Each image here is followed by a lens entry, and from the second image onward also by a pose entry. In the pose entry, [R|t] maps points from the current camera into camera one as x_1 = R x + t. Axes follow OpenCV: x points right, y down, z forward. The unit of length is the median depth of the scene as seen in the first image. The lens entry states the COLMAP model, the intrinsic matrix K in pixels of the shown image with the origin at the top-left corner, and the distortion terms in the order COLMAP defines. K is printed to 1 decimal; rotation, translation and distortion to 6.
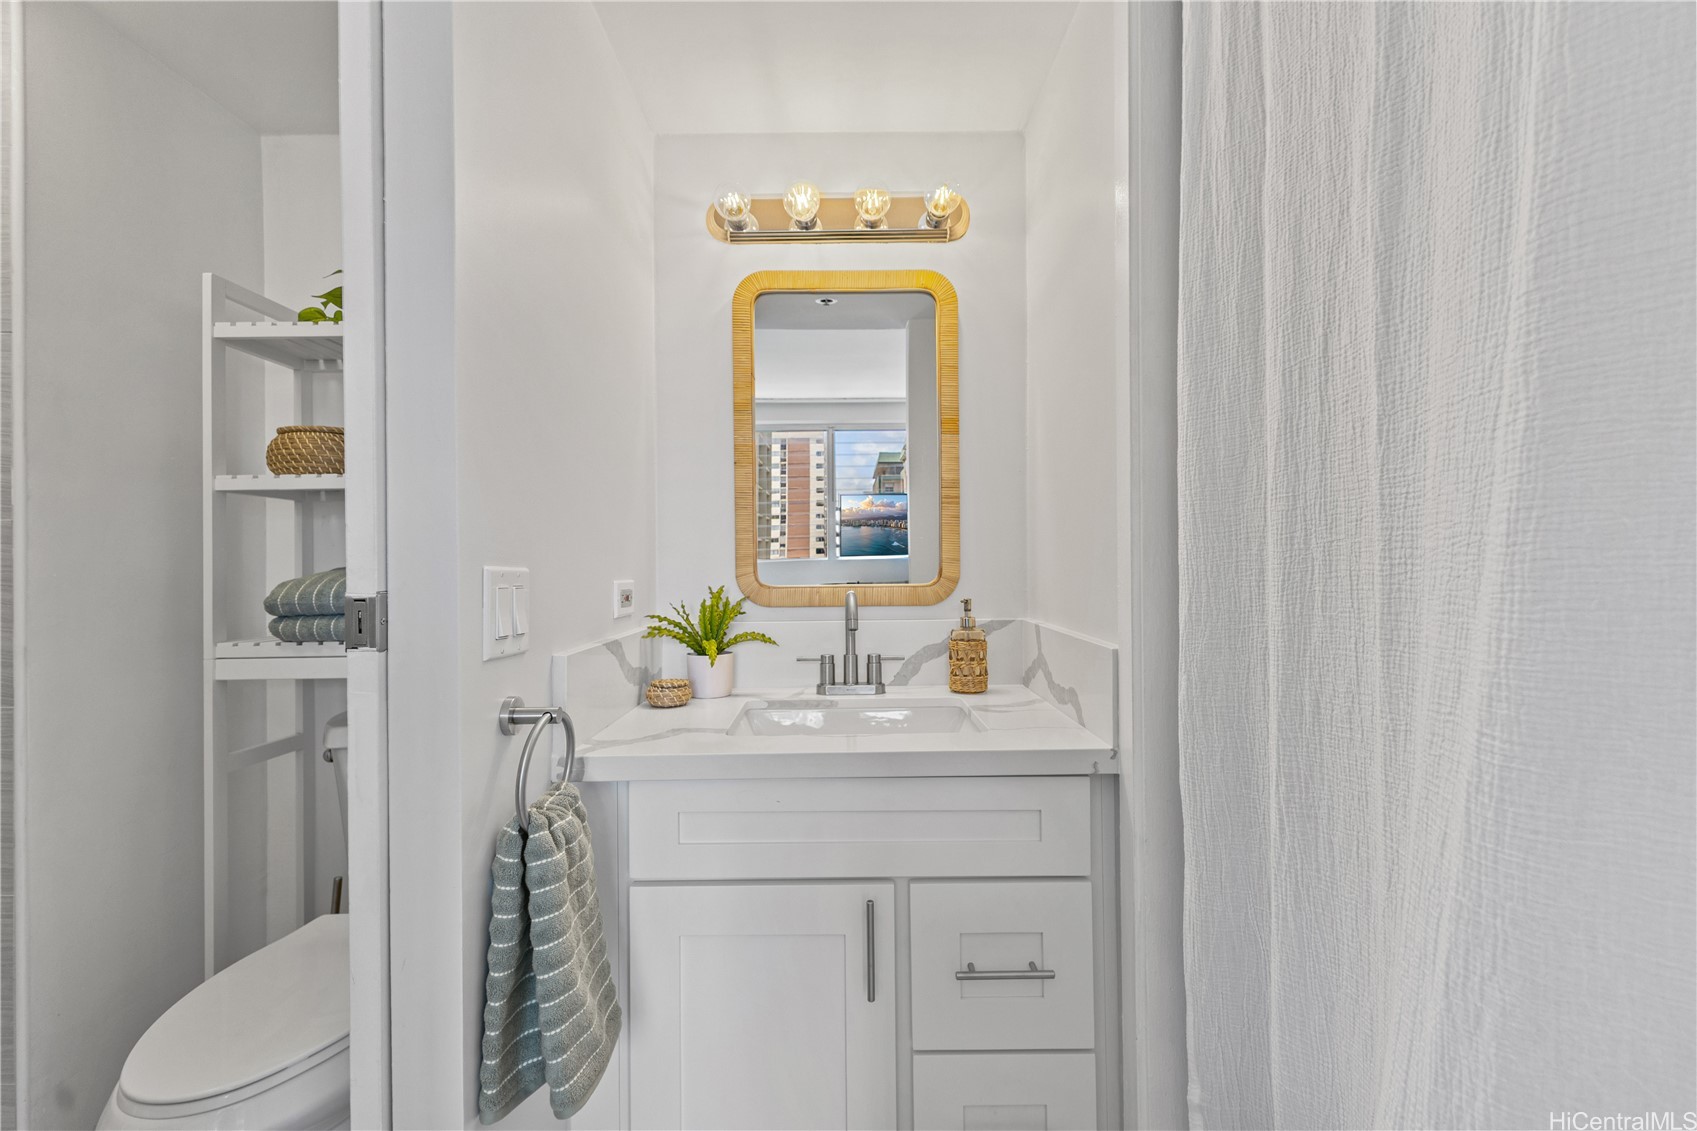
lens RADIAL K [[732.9, 0, 847.6], [0, 732.9, 554.5], [0, 0, 1]] dist [0.016972, -0.006979]
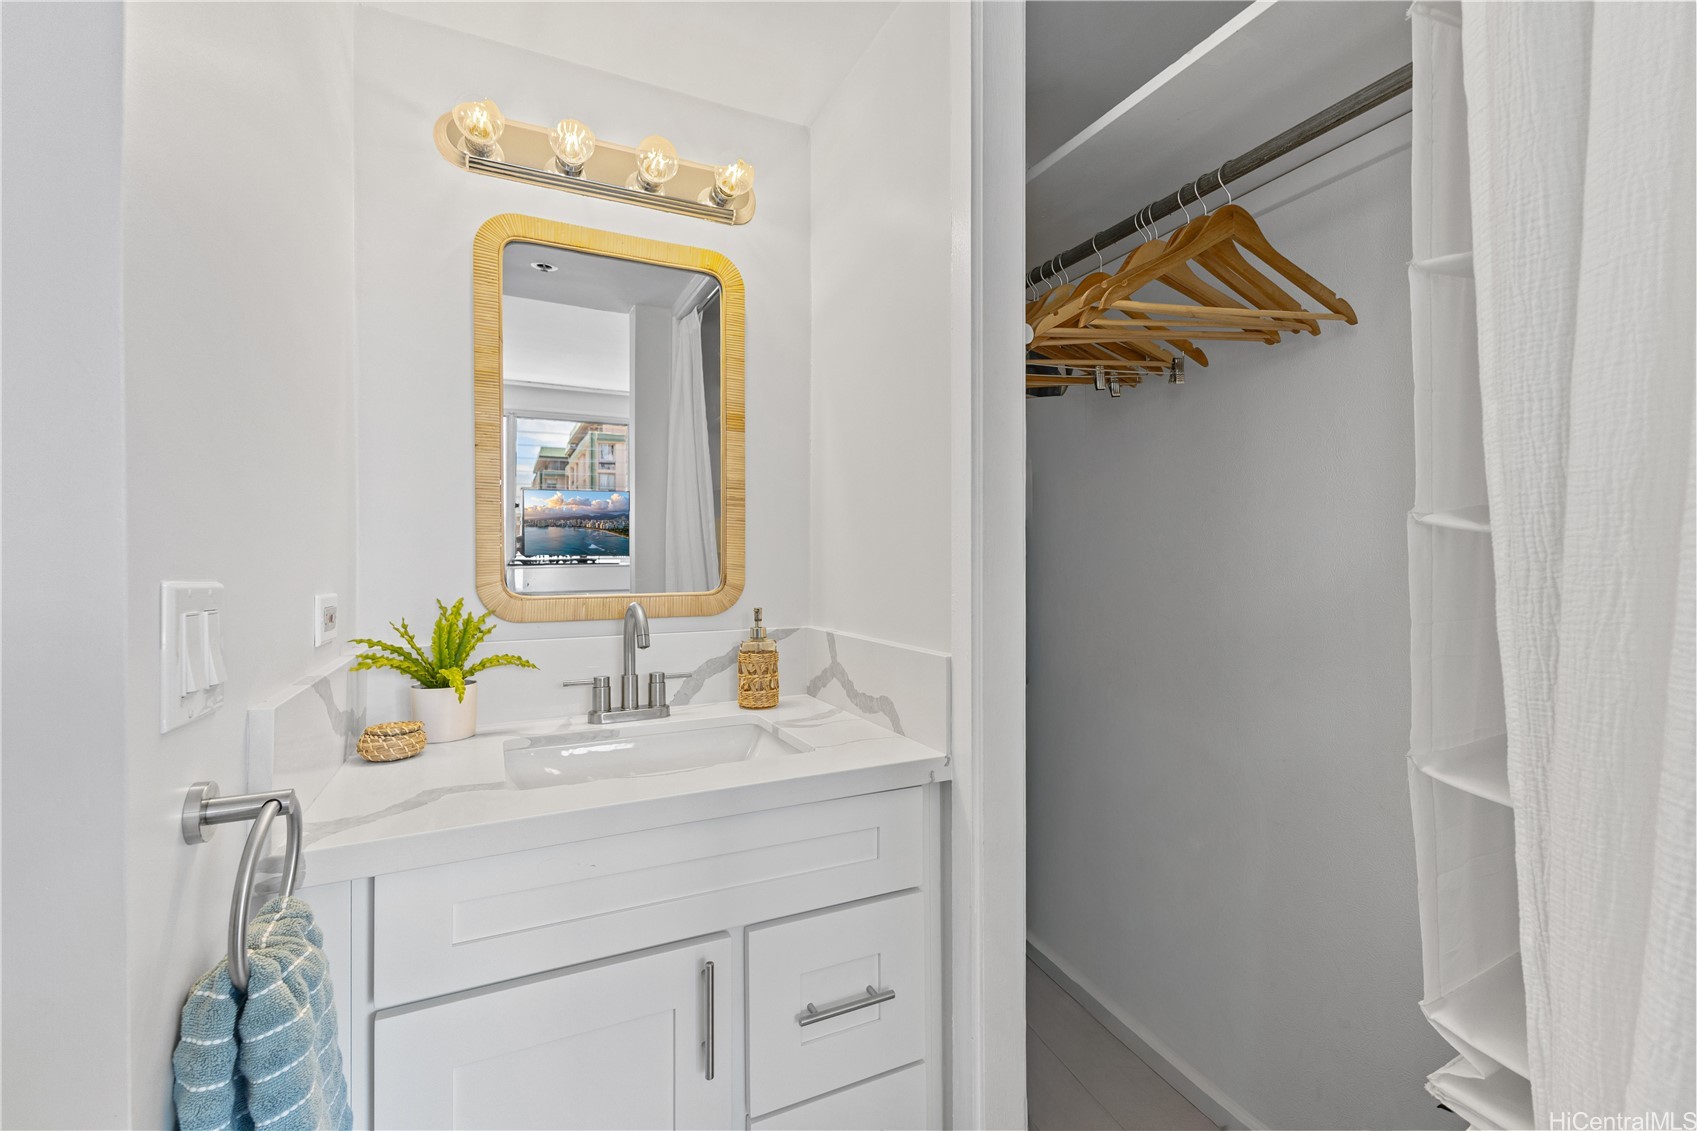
lens RADIAL K [[726.8, 0, 848.8], [0, 726.8, 558.6], [0, 0, 1]] dist [0.016387, -0.006226]
pose [[0.904581, 0.006565, 0.426251, -0.130330], [-0.007332, 0.999973, 0.000156, -0.003748], [-0.426239, -0.003267, 0.904605, 0.106940]]
